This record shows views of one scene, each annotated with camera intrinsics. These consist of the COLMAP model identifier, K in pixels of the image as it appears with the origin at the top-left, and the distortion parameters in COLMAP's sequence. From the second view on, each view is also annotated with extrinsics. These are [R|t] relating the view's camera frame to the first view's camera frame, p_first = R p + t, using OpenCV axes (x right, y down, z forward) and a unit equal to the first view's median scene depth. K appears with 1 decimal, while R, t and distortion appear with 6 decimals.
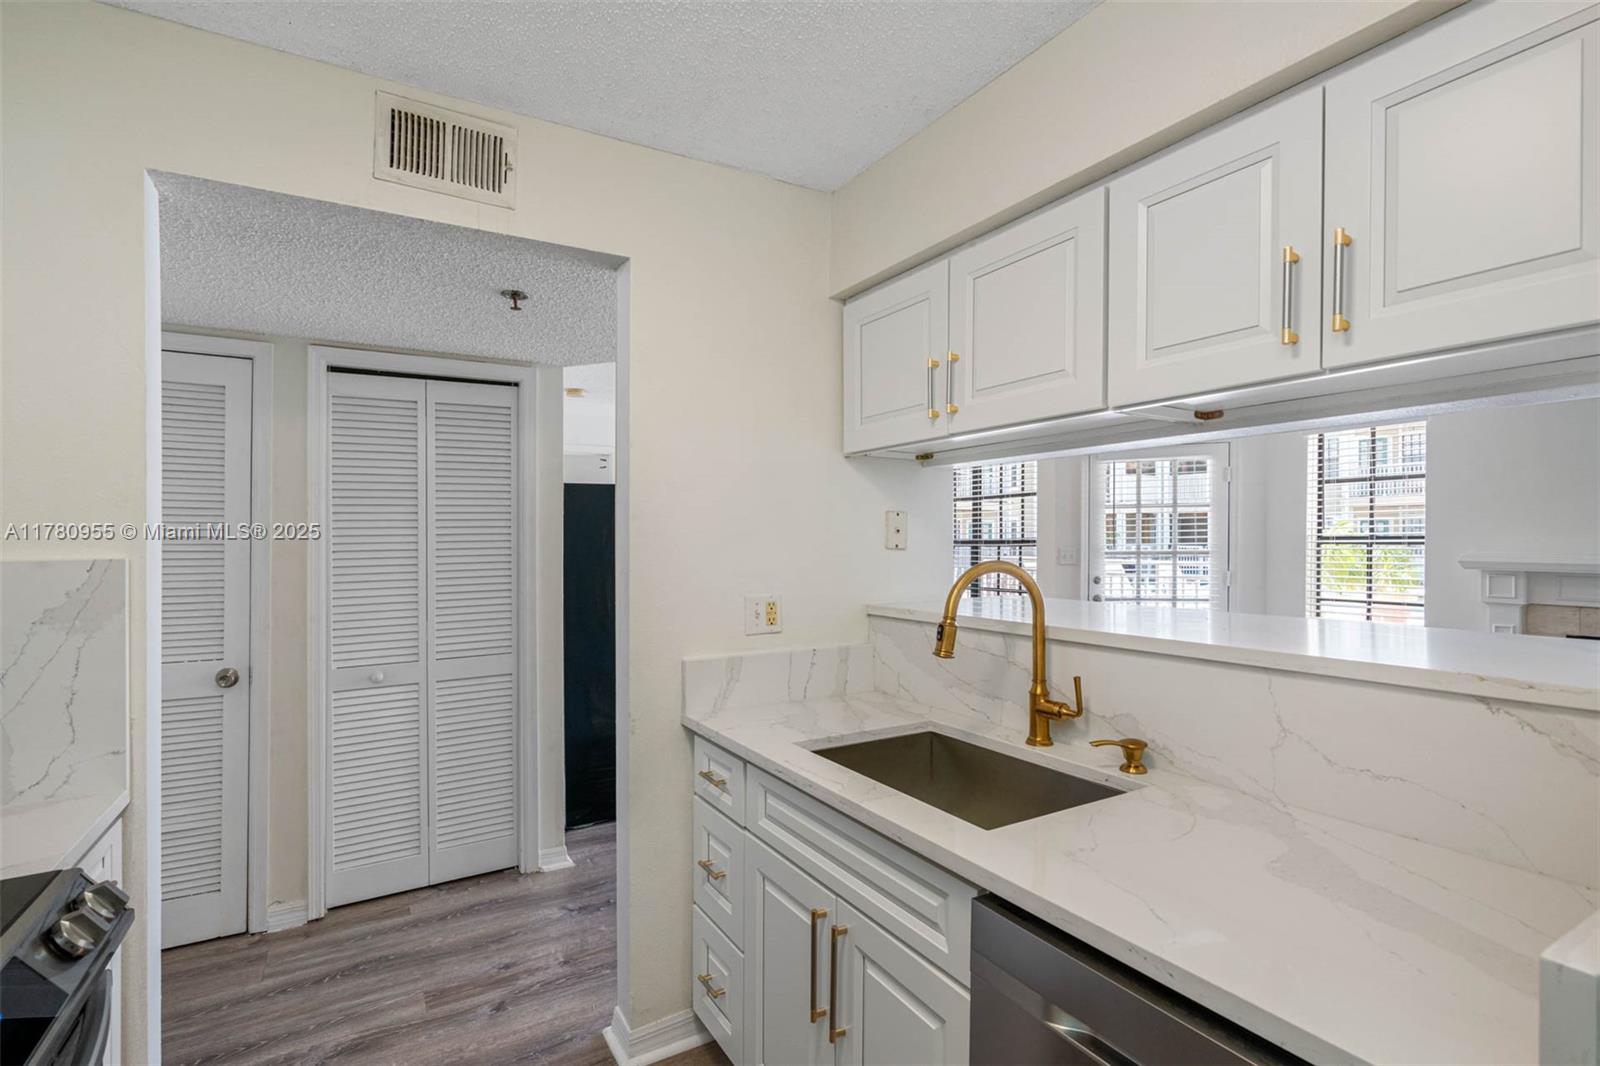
lens RADIAL K [[739.4, 0, 793.3], [0, 739.4, 544.8], [0, 0, 1]] dist [-0.005642, 0.003857]
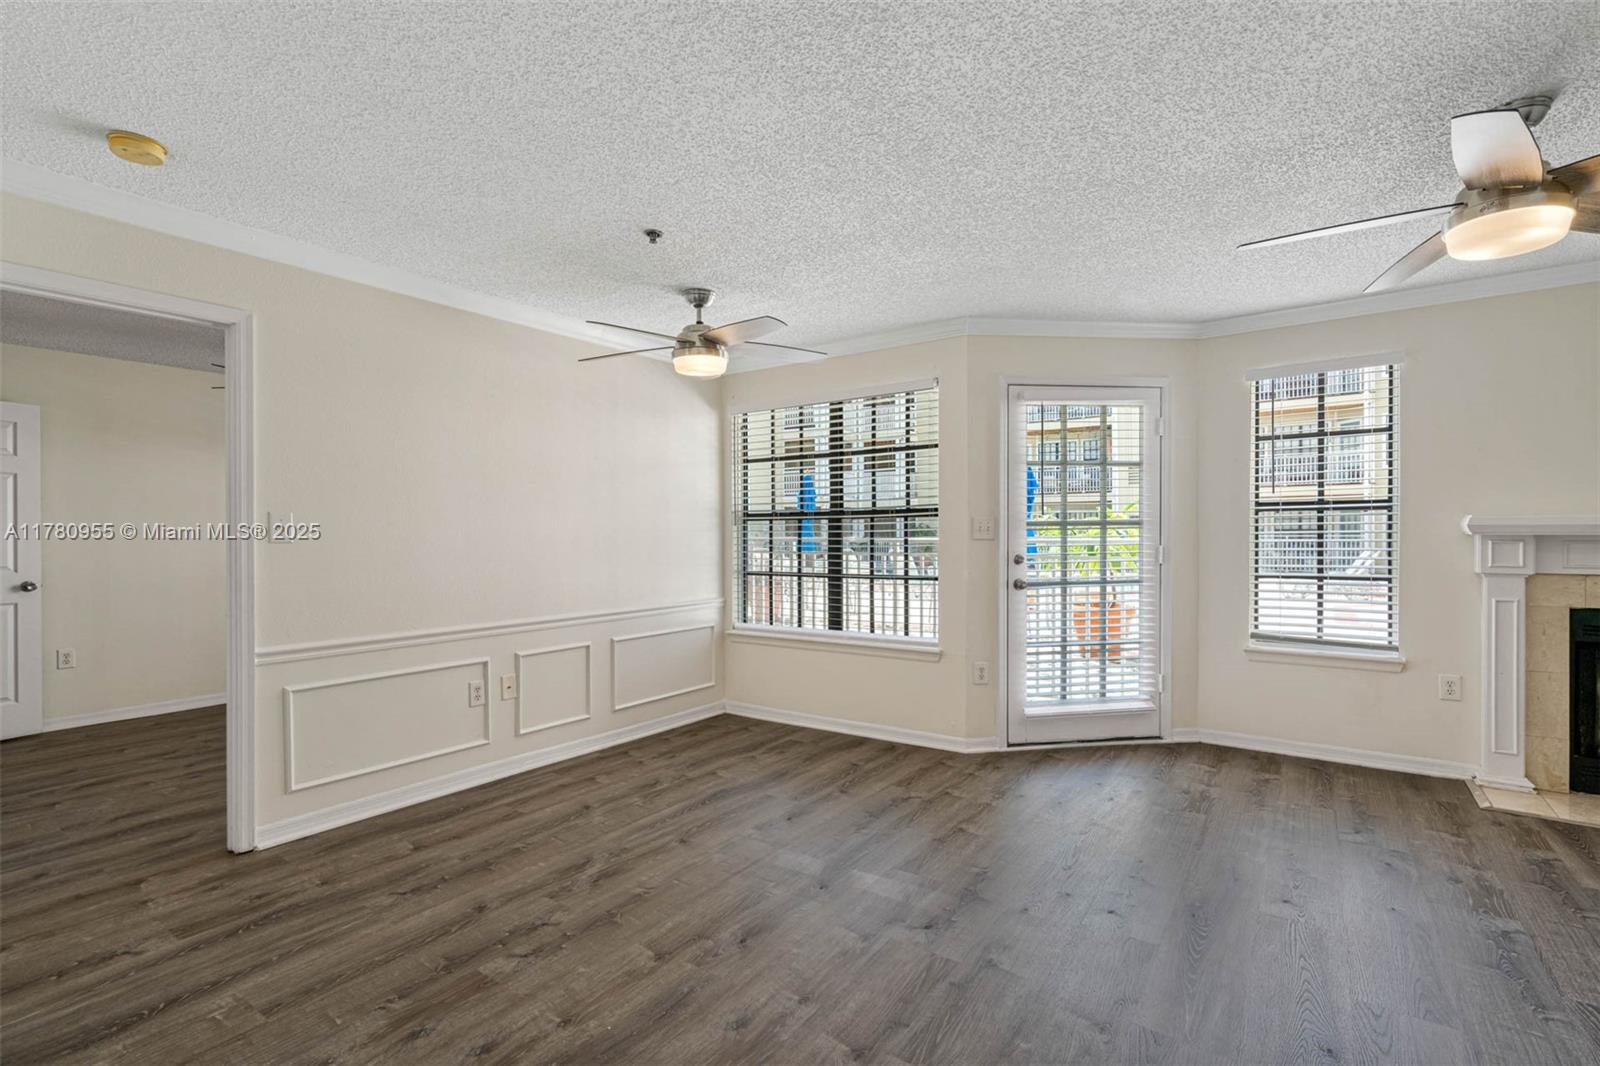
lens RADIAL K [[739.4, 0, 794.3], [0, 739.4, 535.5], [0, 0, 1]] dist [-0.005642, 0.003857]
pose [[0.911800, -0.001225, 0.410632, -0.216652], [0.003885, 0.999977, -0.005644, 0.053479], [-0.410616, 0.006742, 0.911784, 0.816999]]
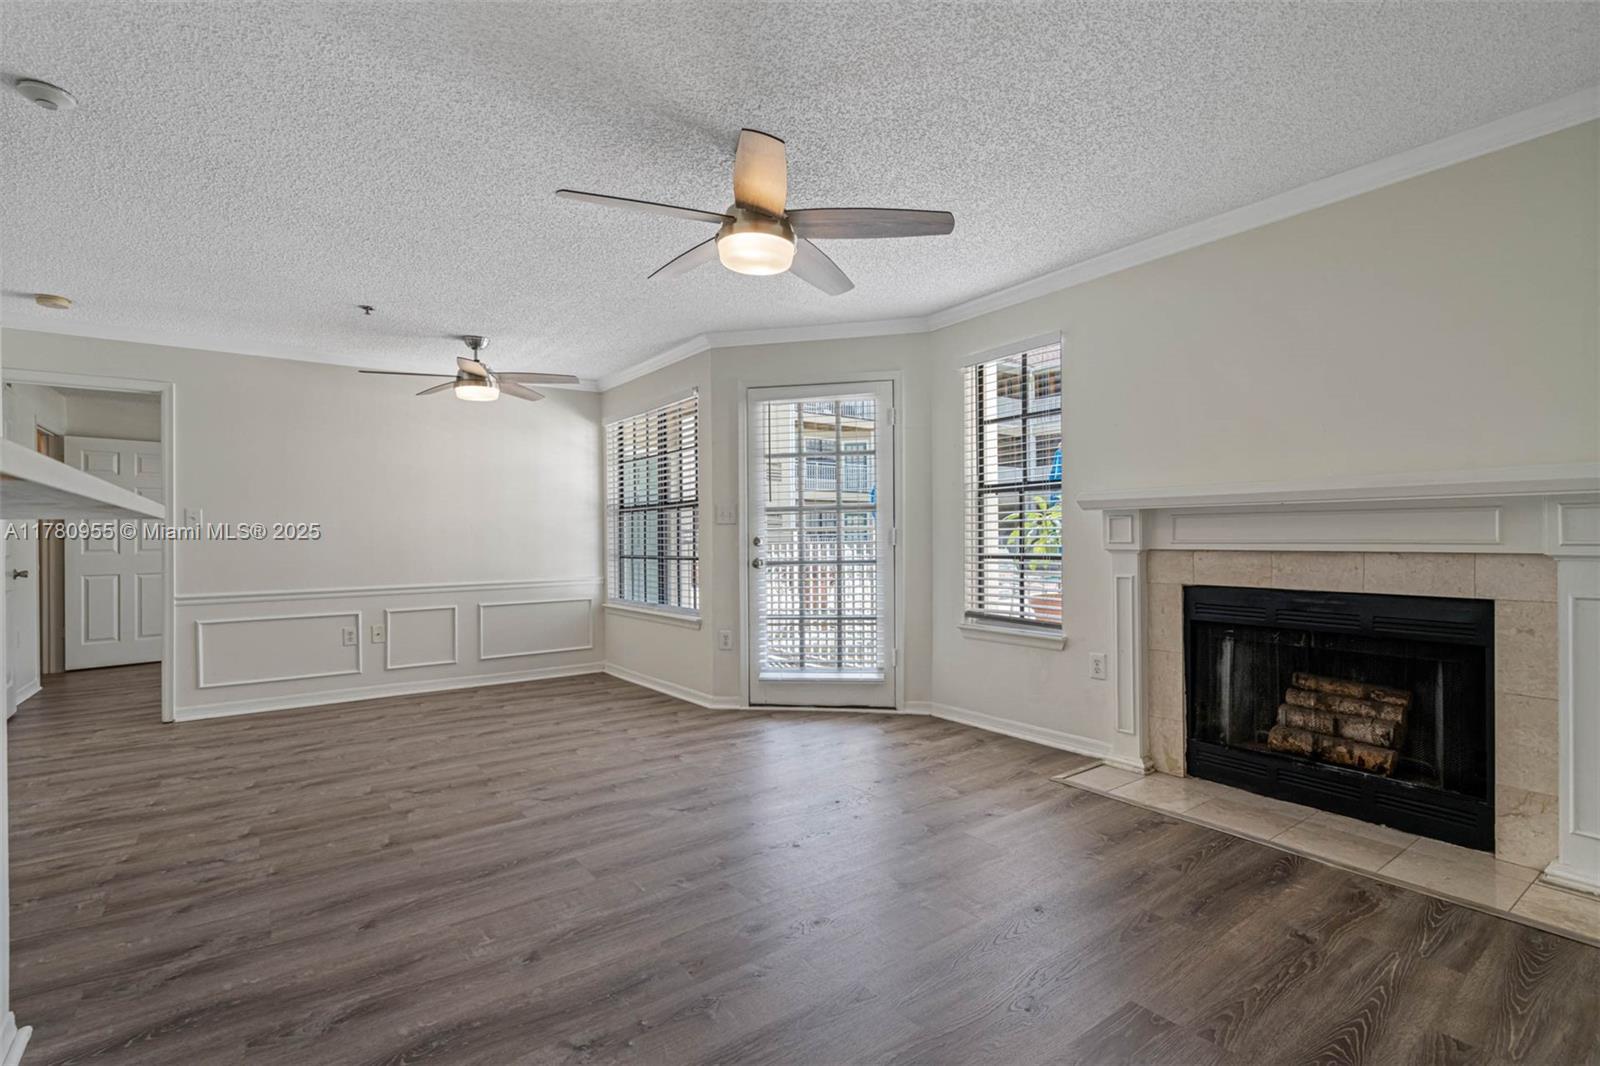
lens RADIAL K [[739.4, 0, 790.4], [0, 739.4, 531.2], [0, 0, 1]] dist [-0.005642, 0.003857]
pose [[0.994823, -0.007592, 0.101343, 0.732186], [0.009111, 0.999853, -0.014543, 0.099147], [-0.101218, 0.015391, 0.994745, 0.288654]]
